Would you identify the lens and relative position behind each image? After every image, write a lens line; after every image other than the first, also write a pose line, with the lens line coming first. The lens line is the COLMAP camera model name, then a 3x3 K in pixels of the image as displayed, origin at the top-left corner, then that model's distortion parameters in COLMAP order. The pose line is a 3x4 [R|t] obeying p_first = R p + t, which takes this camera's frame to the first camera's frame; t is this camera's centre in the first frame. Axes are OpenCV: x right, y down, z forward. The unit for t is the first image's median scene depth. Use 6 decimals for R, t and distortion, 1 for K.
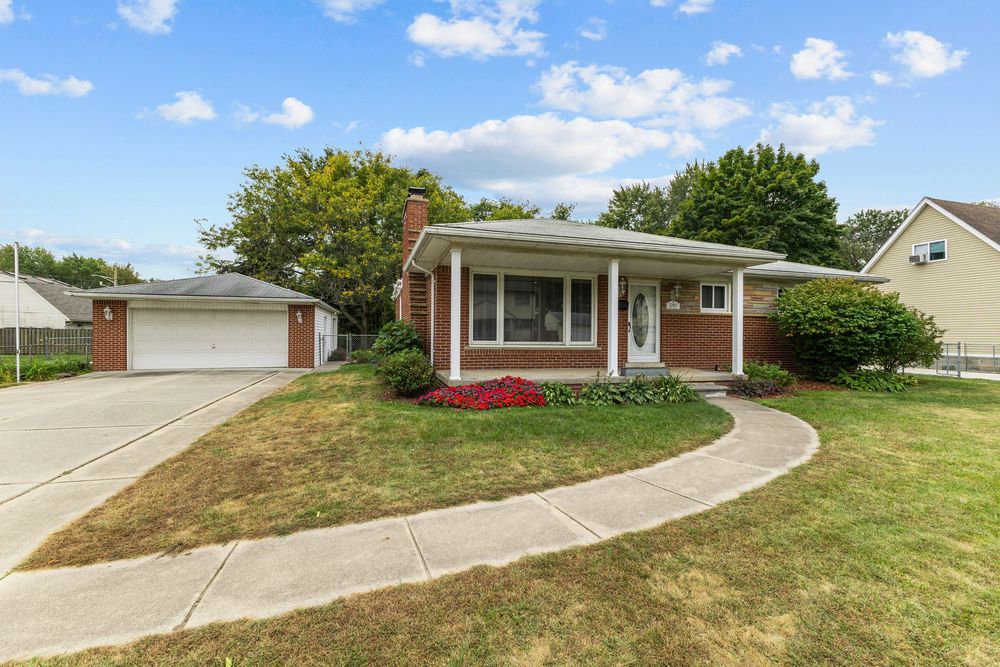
lens RADIAL K [[436.5, 0, 497.8], [0, 436.5, 331.1], [0, 0, 1]] dist [0.010977, -0.000187]
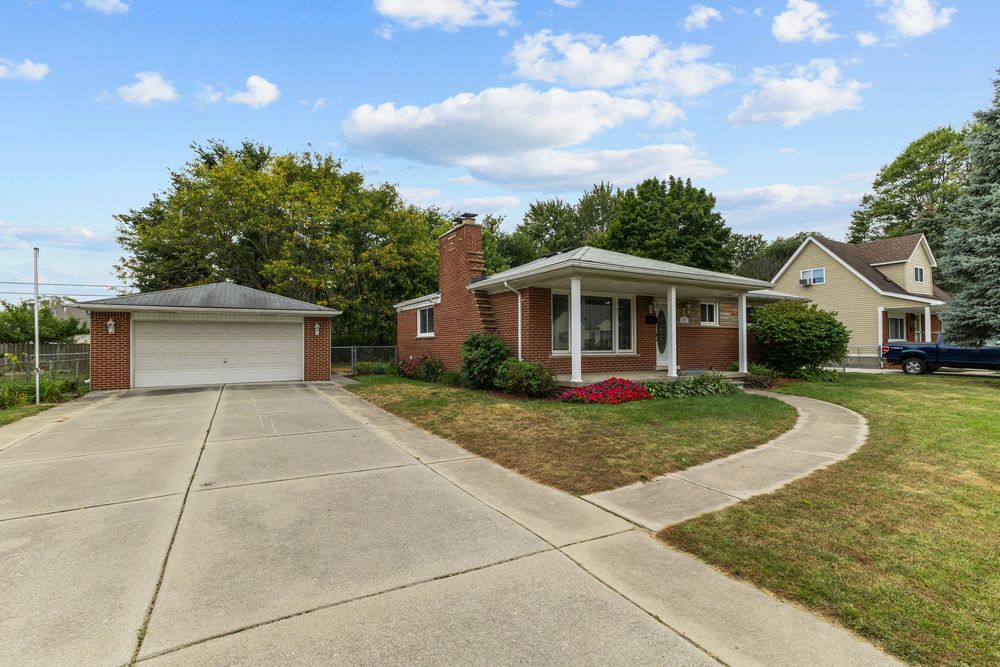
lens RADIAL K [[448.0, 0, 498.9], [0, 448.0, 336.9], [0, 0, 1]] dist [0.016789, -0.000153]
pose [[0.971087, -0.008271, 0.238583, -0.261916], [0.009702, 0.999941, -0.004825, -0.005415], [-0.238529, 0.007001, 0.971110, -0.080079]]
